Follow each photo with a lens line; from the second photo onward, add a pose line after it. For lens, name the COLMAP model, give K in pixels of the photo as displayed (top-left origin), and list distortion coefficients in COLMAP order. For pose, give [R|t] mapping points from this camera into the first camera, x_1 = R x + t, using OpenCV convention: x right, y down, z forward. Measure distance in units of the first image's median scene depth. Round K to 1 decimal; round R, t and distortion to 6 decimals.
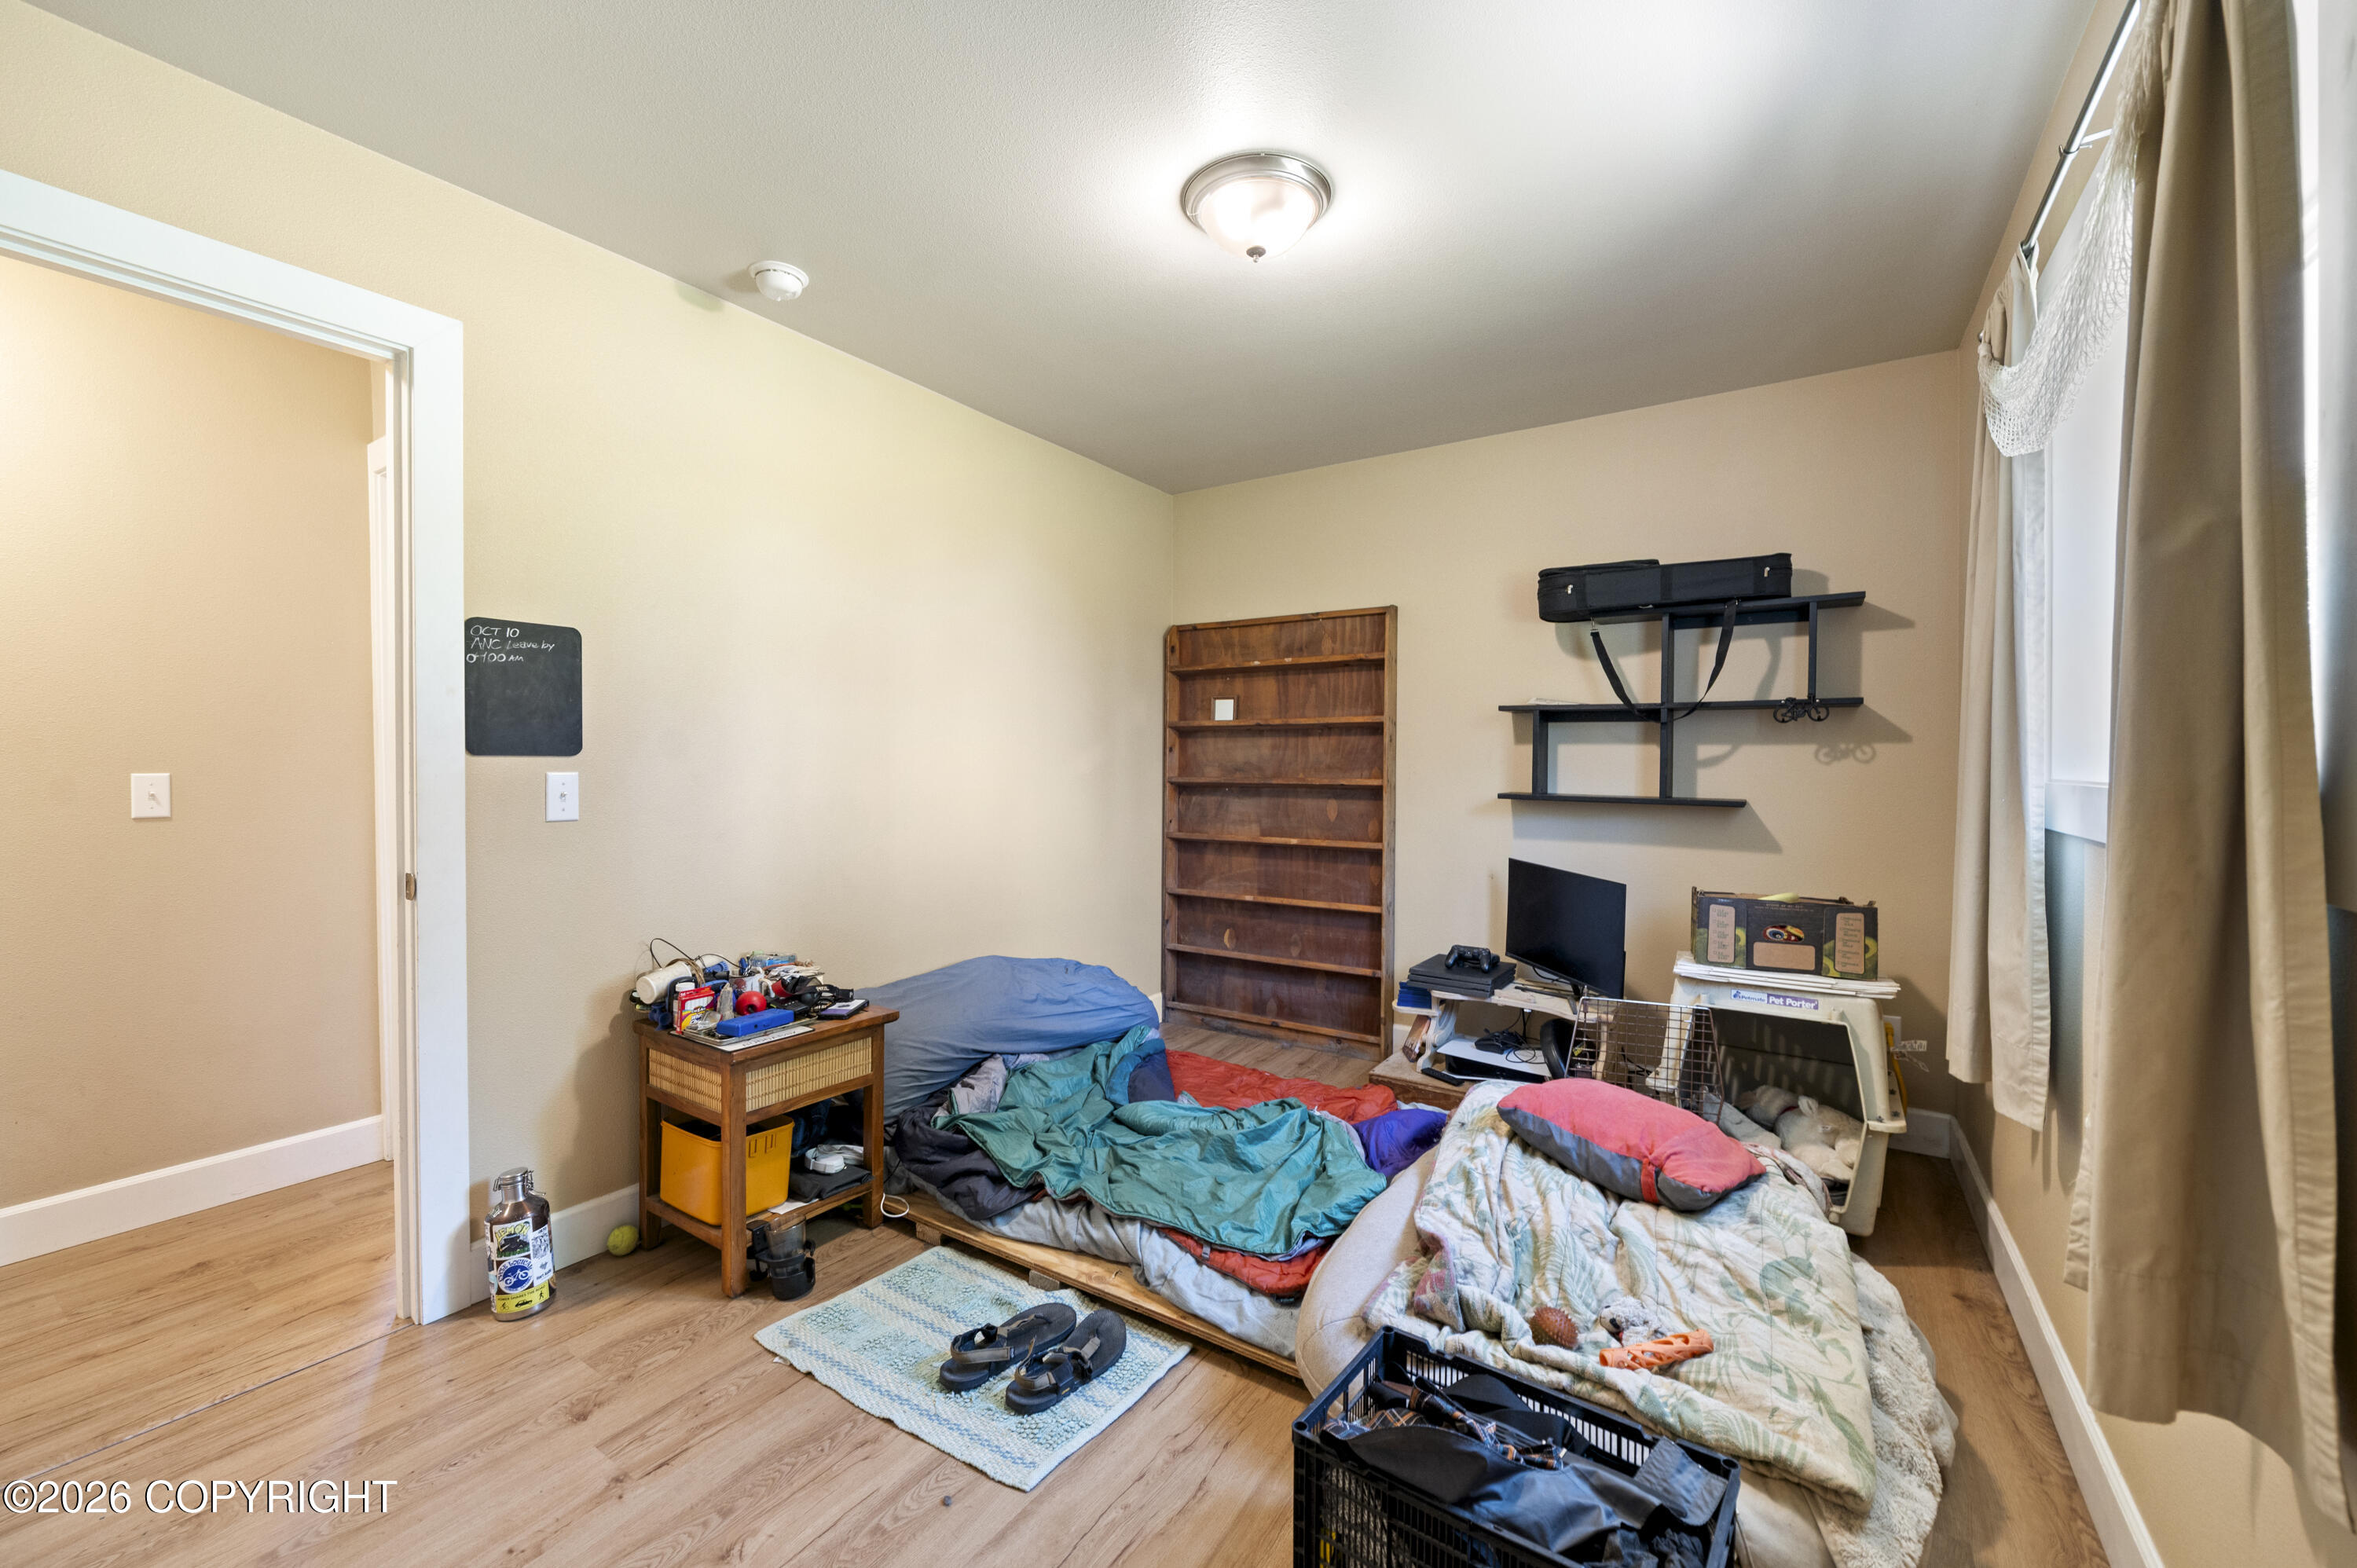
lens RADIAL K [[947.2, 0, 1177.5], [0, 947.2, 778.2], [0, 0, 1]] dist [-0.005956, -0.001134]
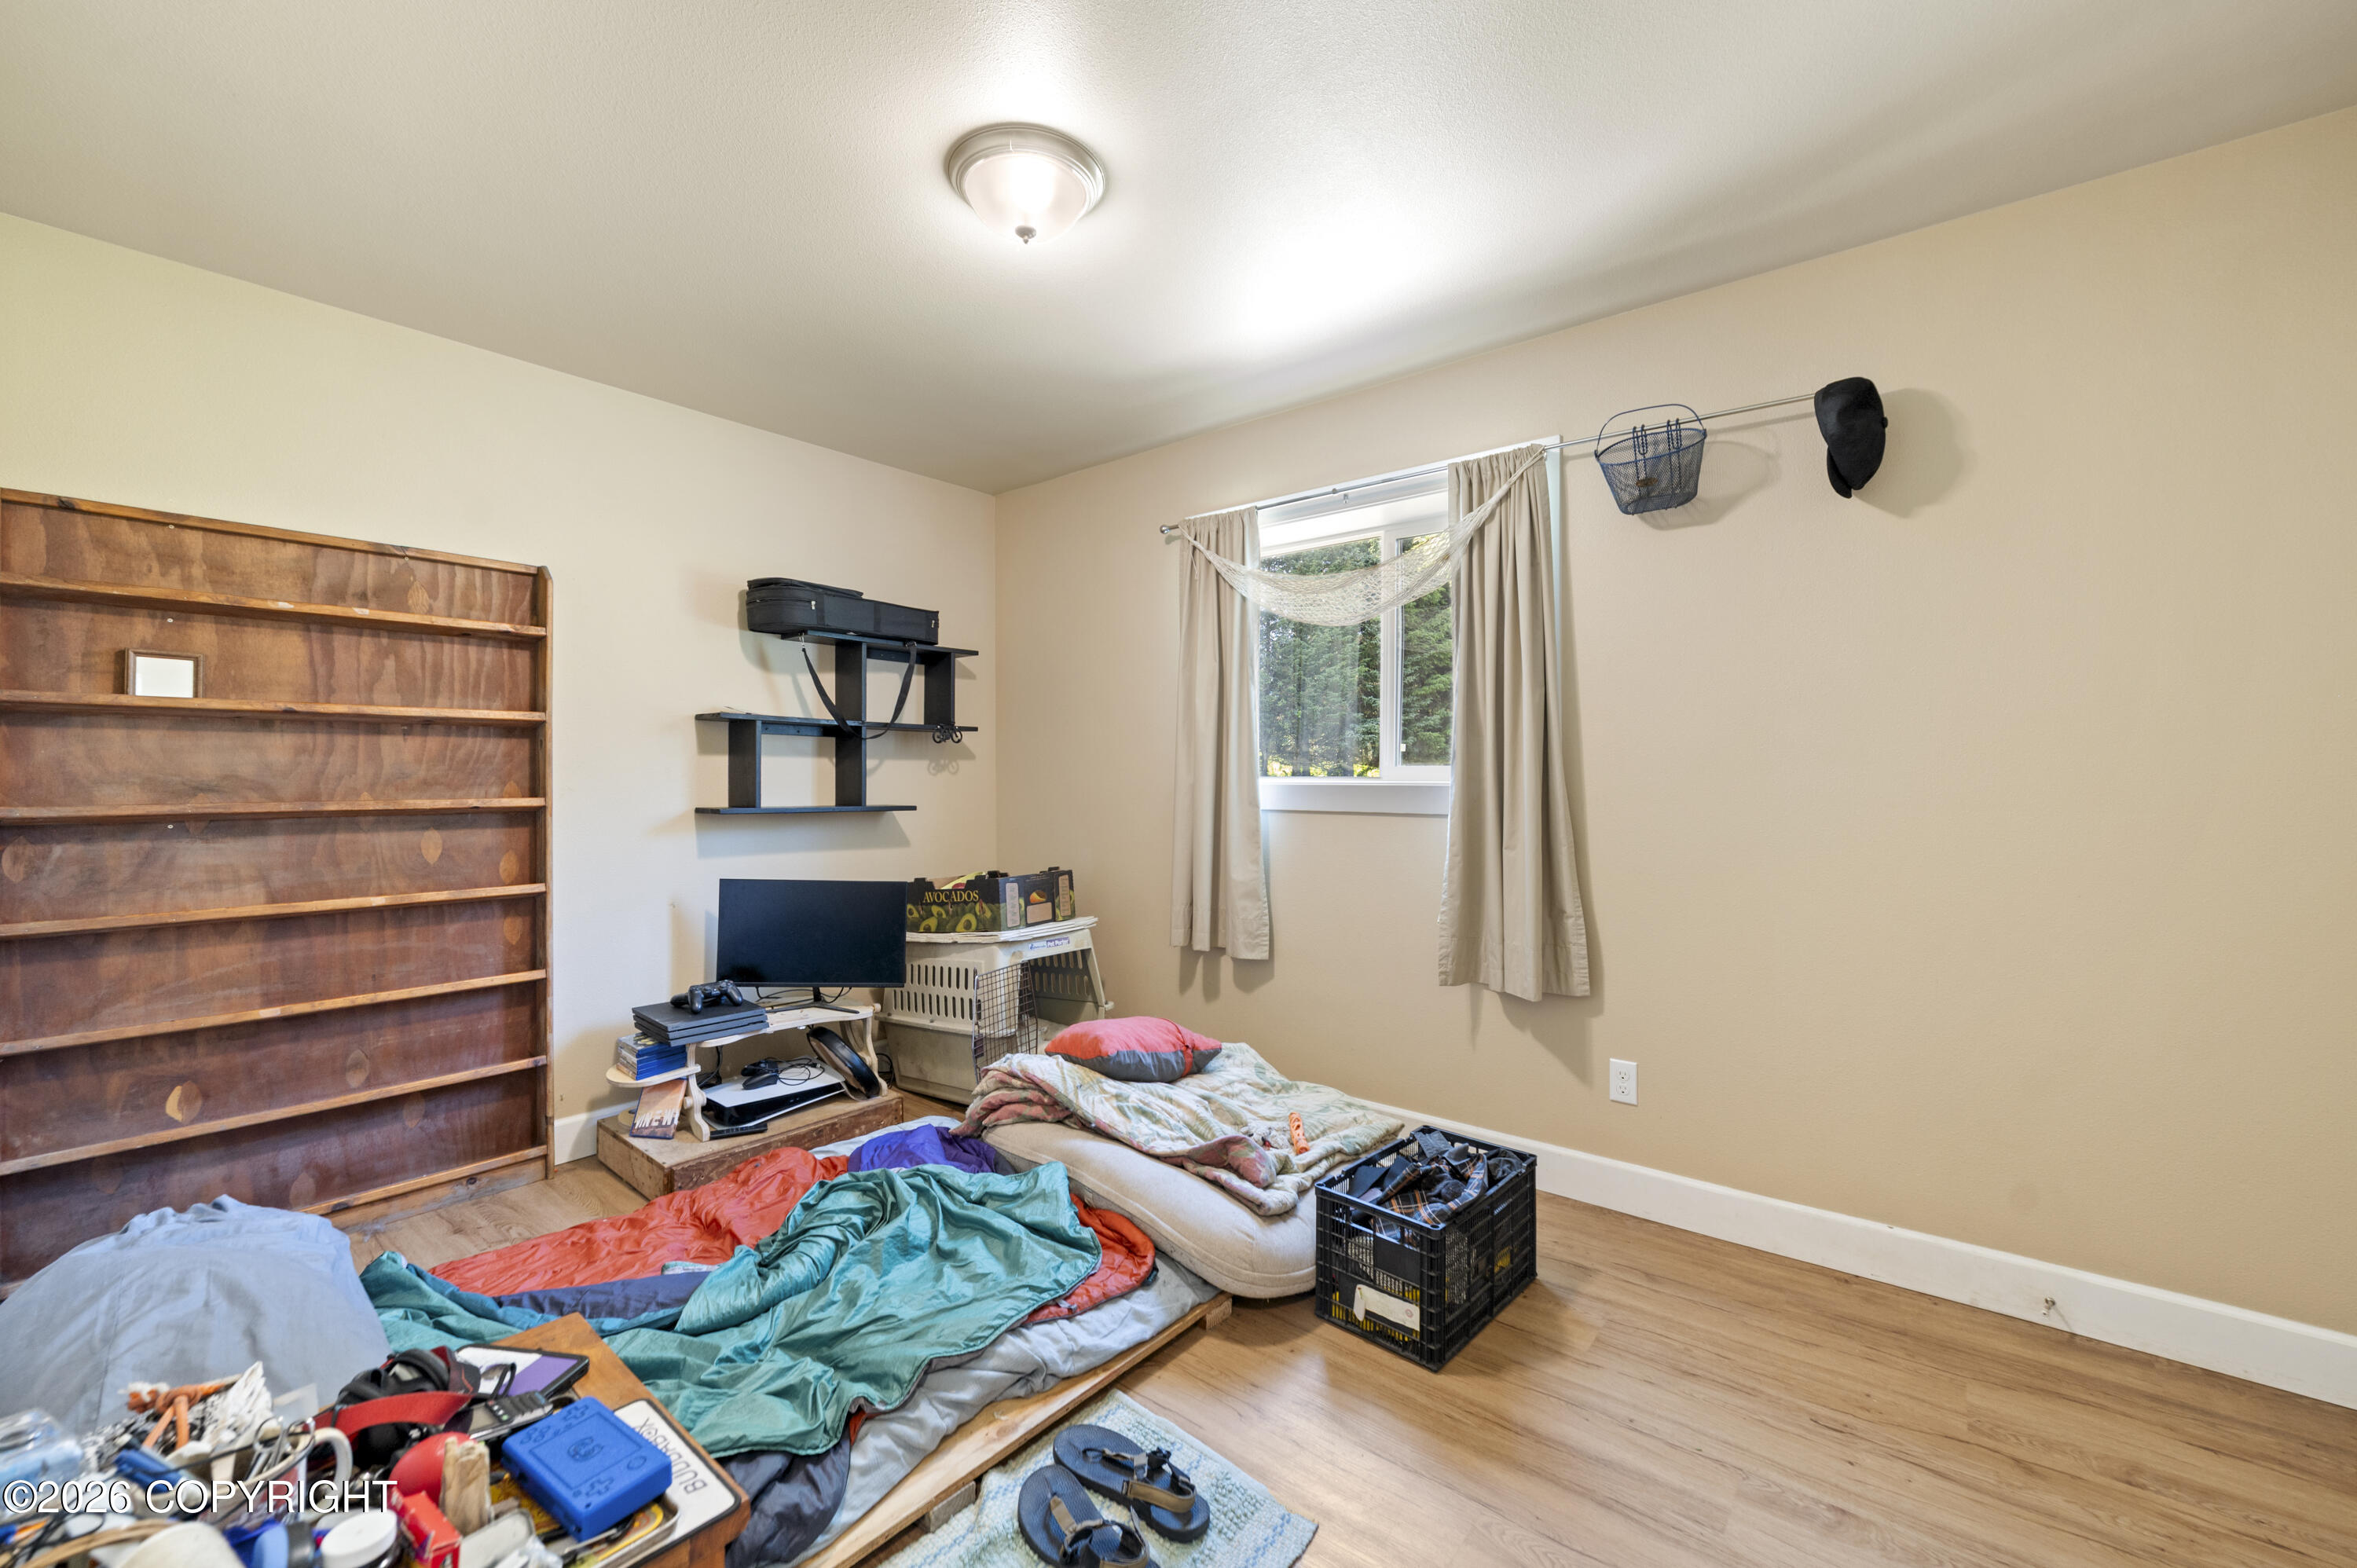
lens RADIAL K [[947.2, 0, 1180.6], [0, 947.2, 774.0], [0, 0, 1]] dist [-0.005956, -0.001134]
pose [[0.095747, -0.001875, 0.995404, -0.514787], [0.017883, 0.999840, 0.000163, -0.009392], [-0.995245, 0.017785, 0.095766, 0.465166]]
